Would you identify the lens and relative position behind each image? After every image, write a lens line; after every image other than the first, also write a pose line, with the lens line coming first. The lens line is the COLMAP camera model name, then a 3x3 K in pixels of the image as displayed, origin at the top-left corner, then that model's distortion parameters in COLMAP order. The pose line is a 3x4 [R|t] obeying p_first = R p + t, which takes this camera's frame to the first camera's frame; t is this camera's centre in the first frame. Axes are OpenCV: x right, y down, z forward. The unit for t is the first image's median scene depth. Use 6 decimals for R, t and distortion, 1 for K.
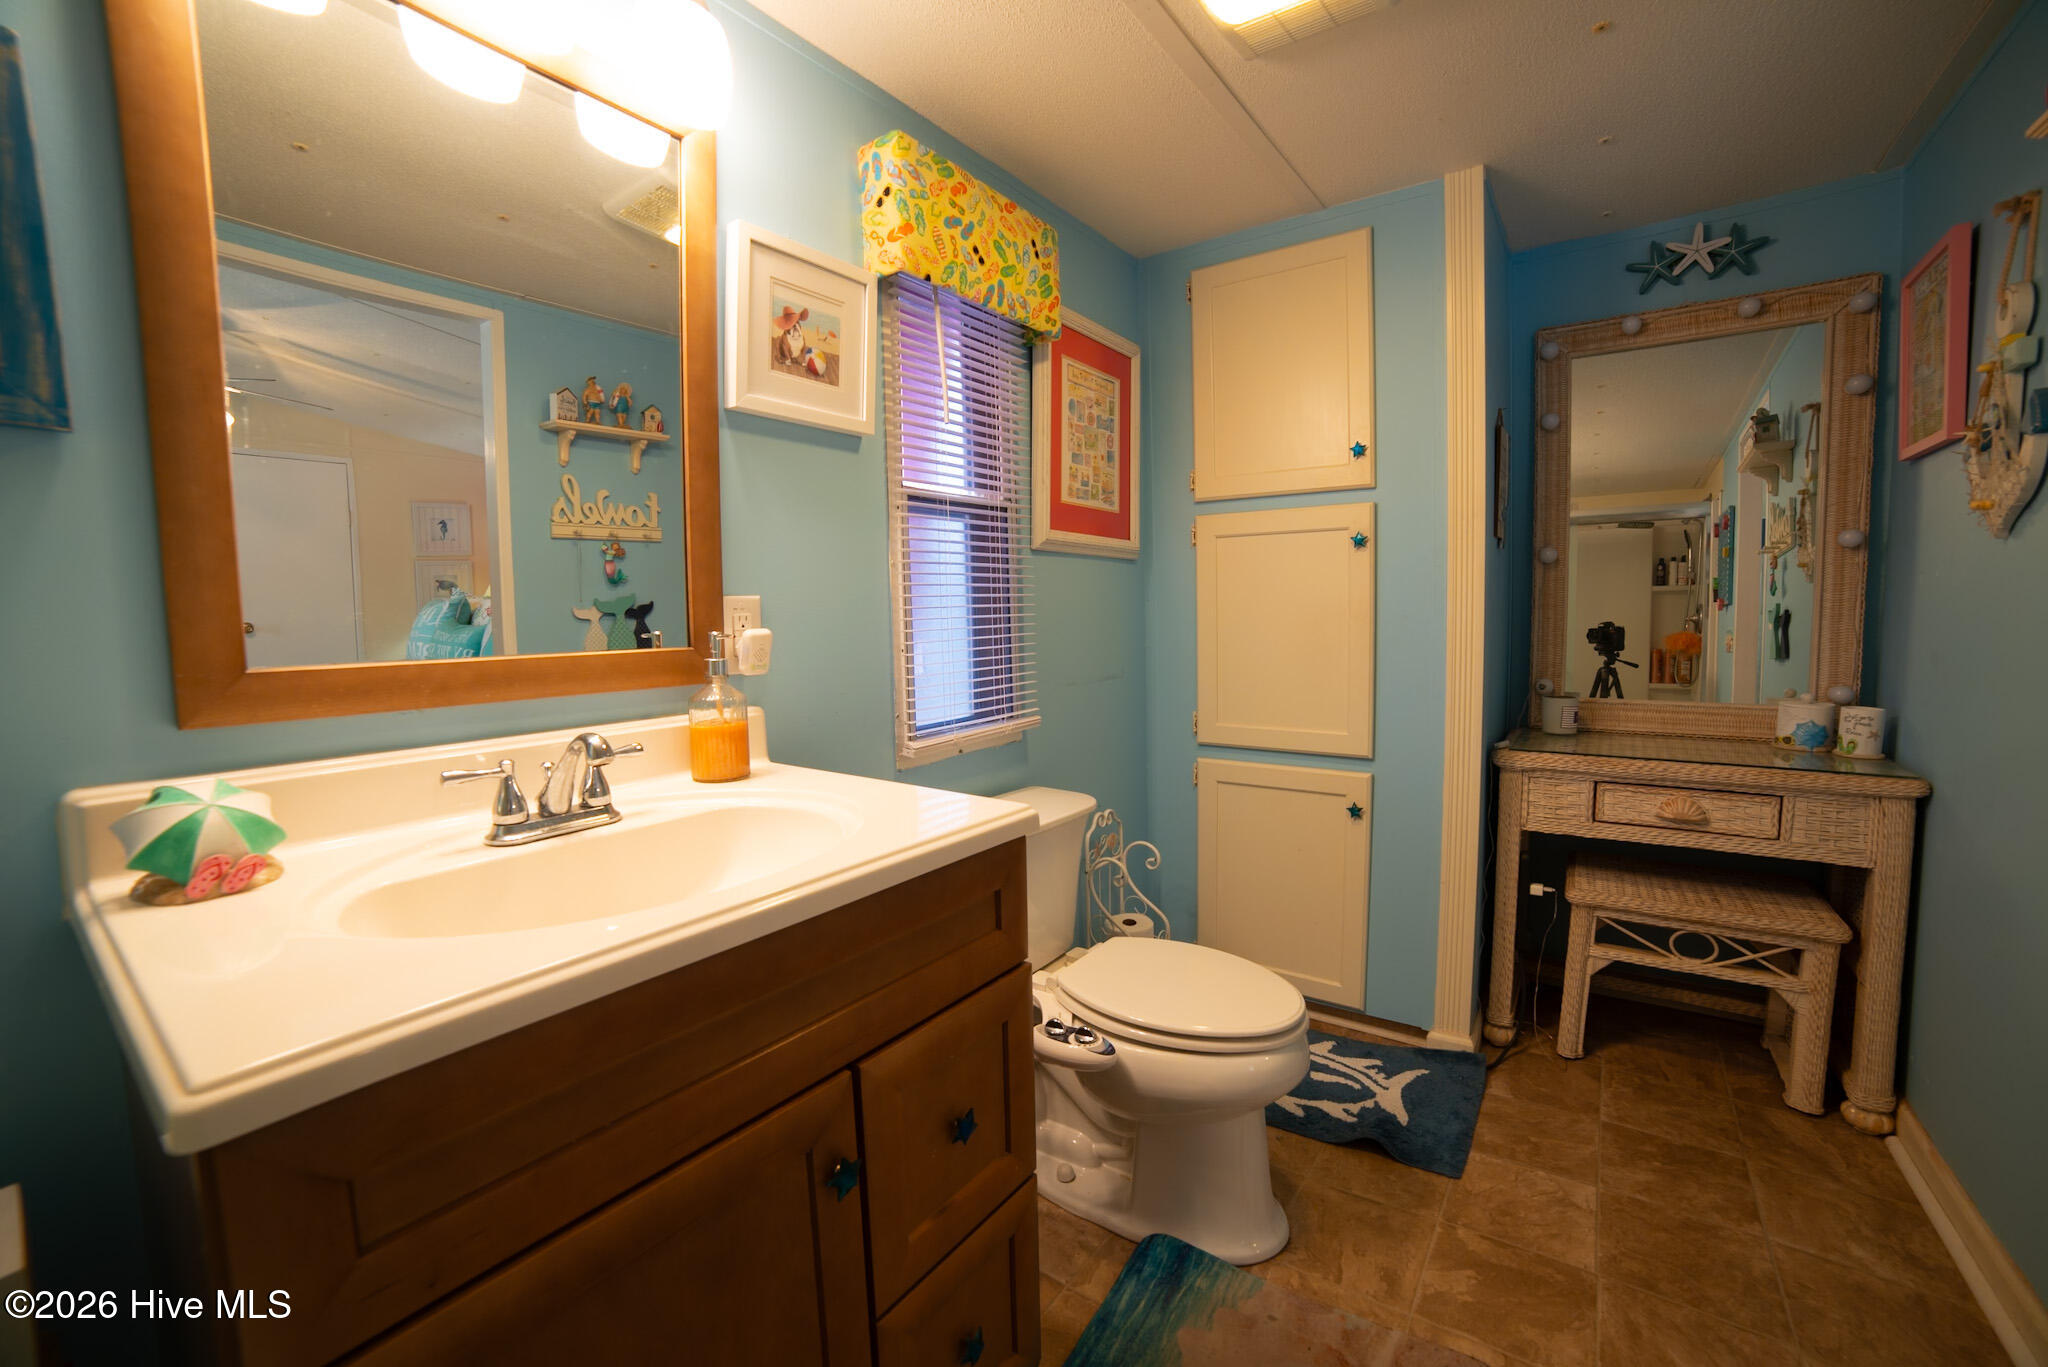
lens RADIAL K [[873.1, 0, 1052.9], [0, 873.1, 641.2], [0, 0, 1]] dist [-0.044589, 0.000024]
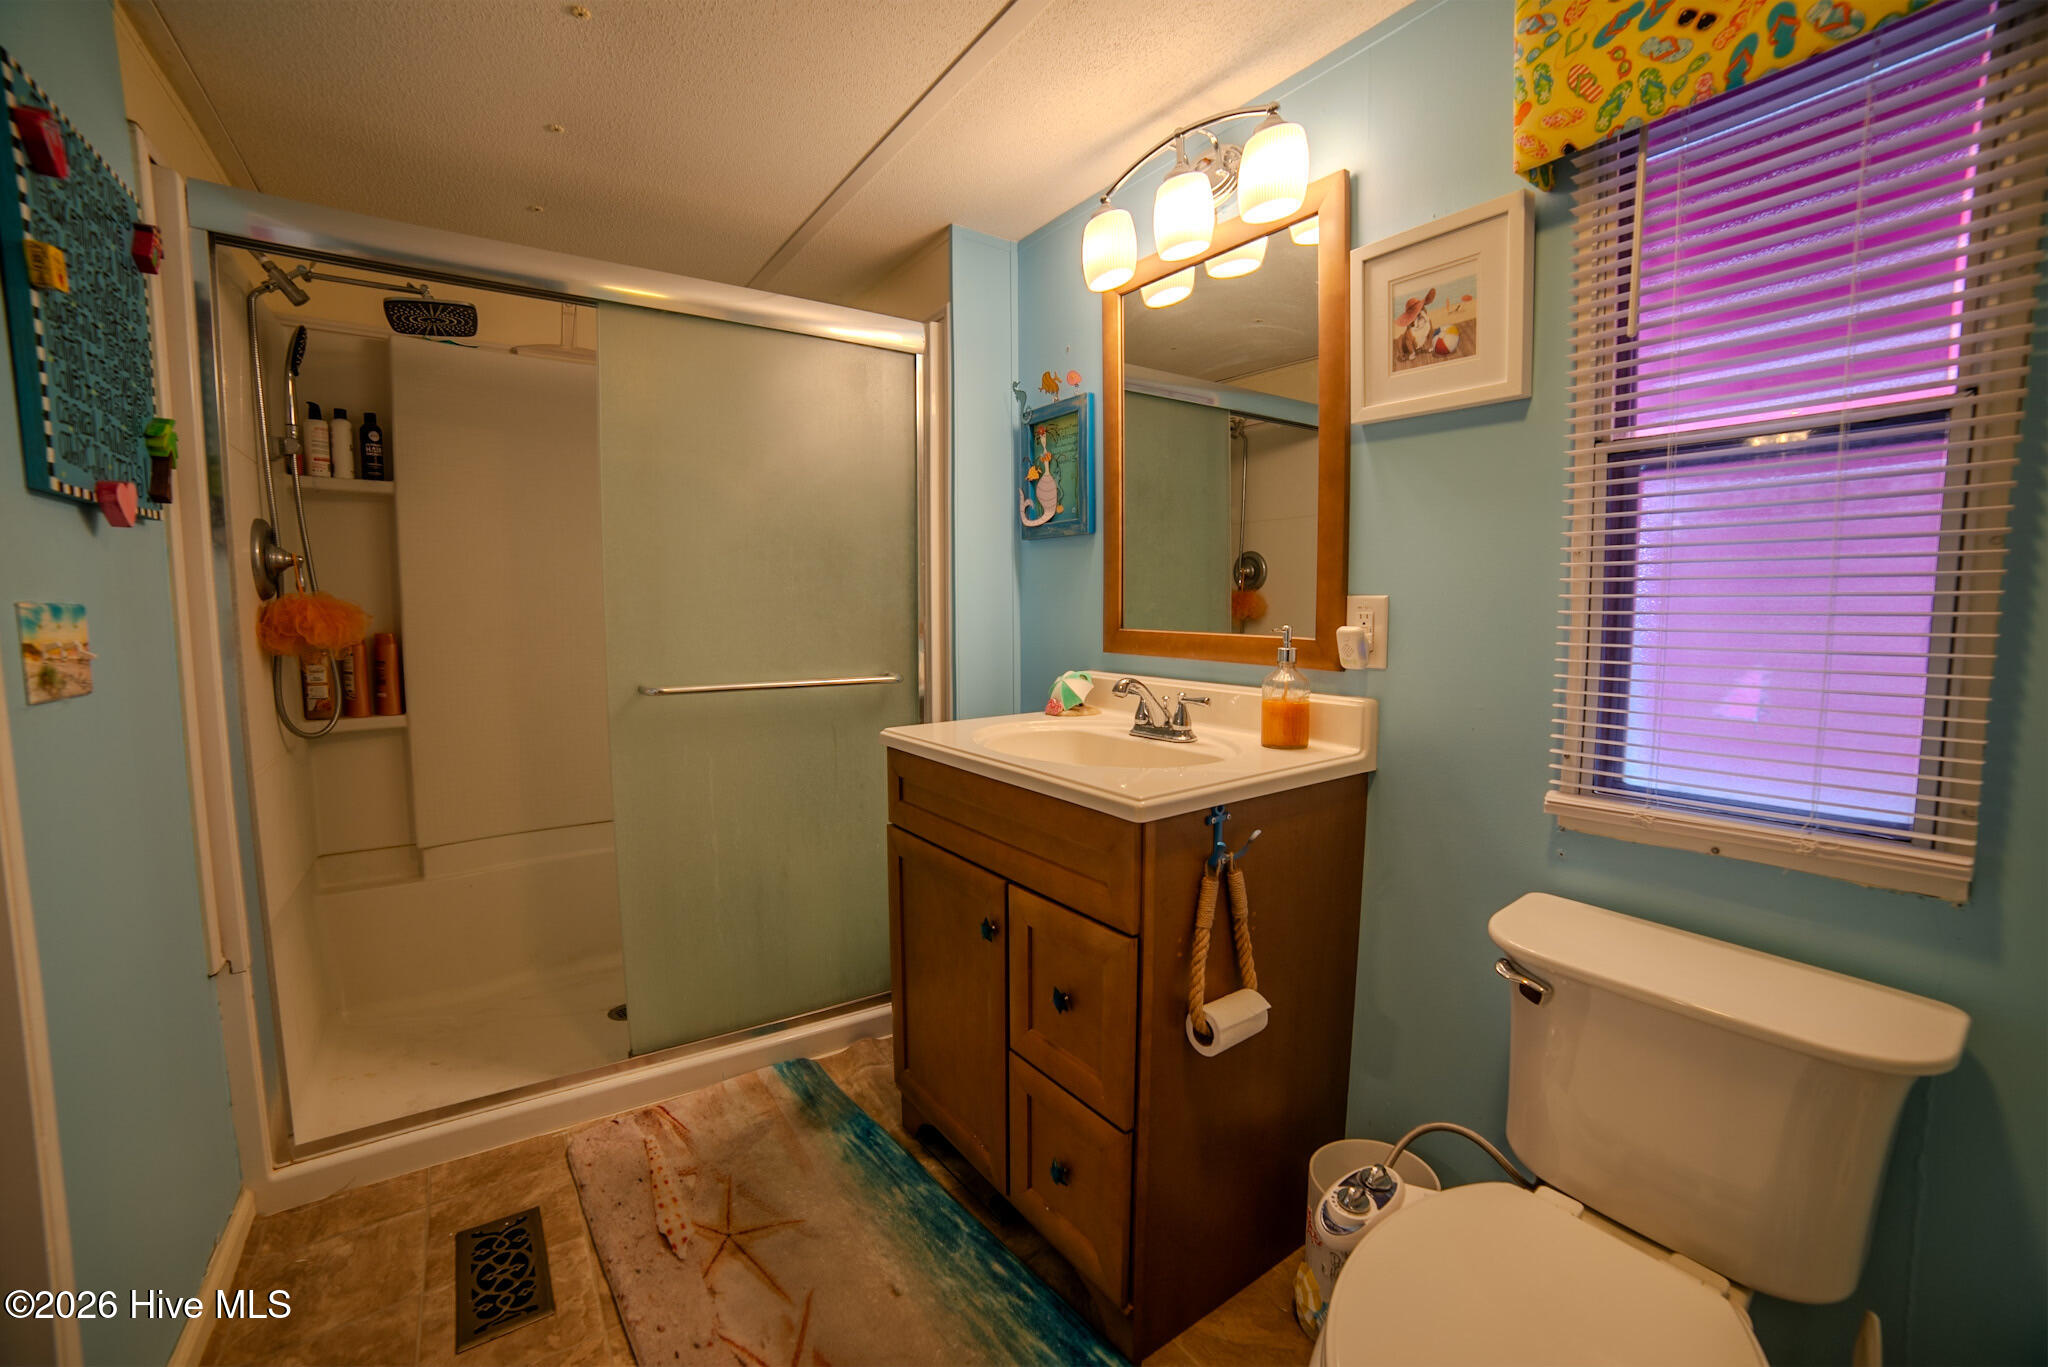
lens RADIAL K [[833.6, 0, 1024.0], [0, 833.6, 683.5], [0, 0, 1]] dist [-0.101565, 0.033574]
pose [[-0.352670, 0.111728, -0.929054, 0.685758], [-0.023150, 0.991501, 0.128025, -0.059144], [0.935461, 0.066658, -0.347086, 0.873484]]
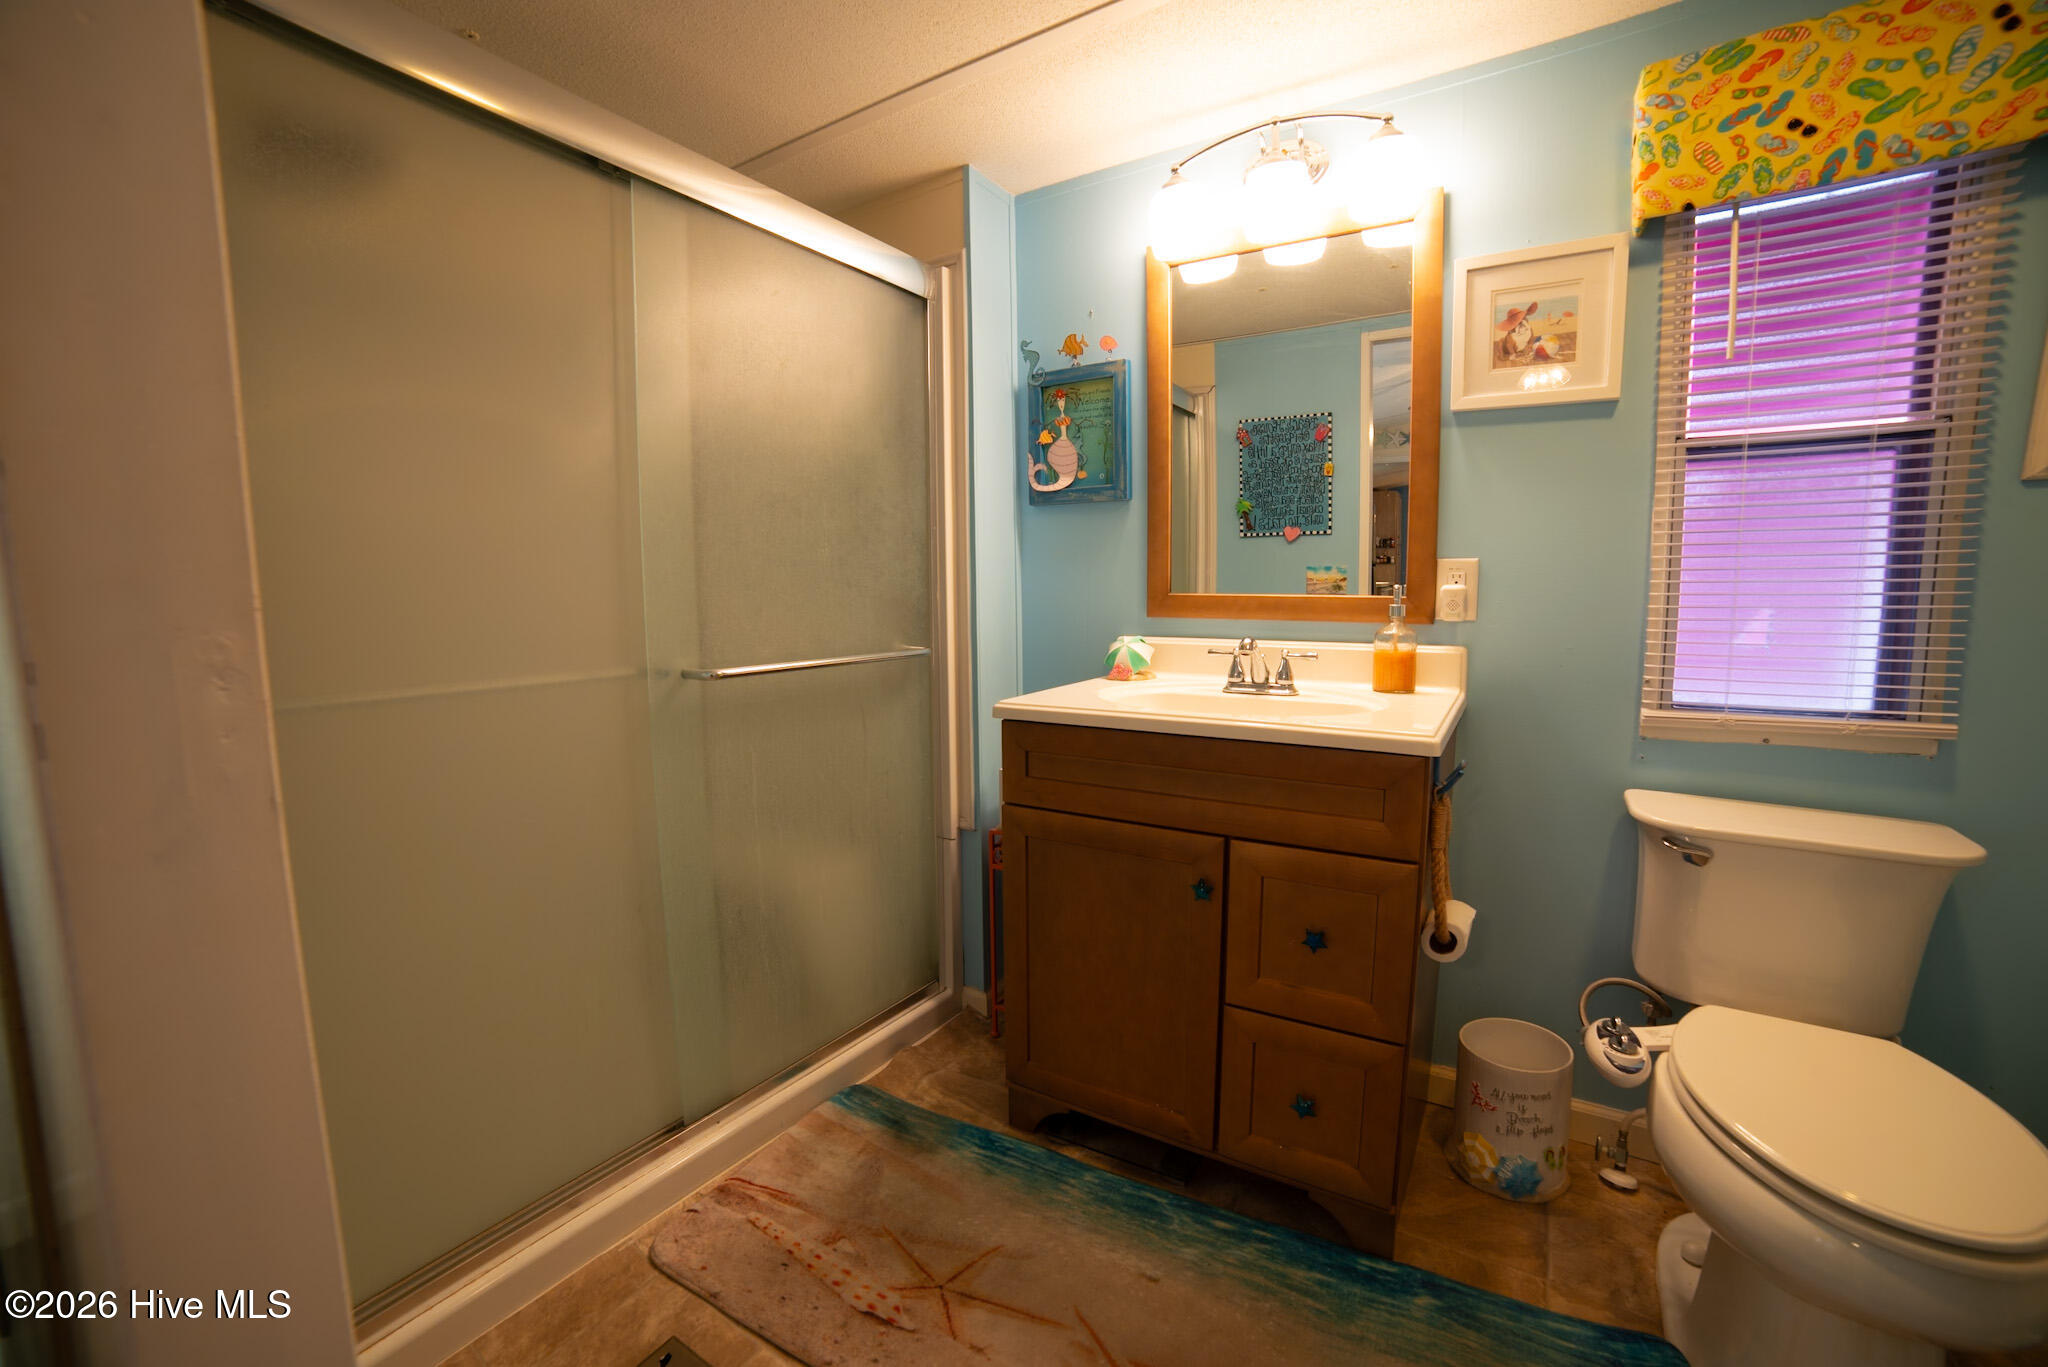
lens RADIAL K [[833.6, 0, 1024.0], [0, 833.6, 683.5], [0, 0, 1]] dist [-0.101565, 0.033574]
pose [[0.036017, 0.134477, -0.990262, 0.741373], [-0.028913, 0.990630, 0.133475, -0.010471], [0.998933, 0.023824, 0.039567, 0.292852]]
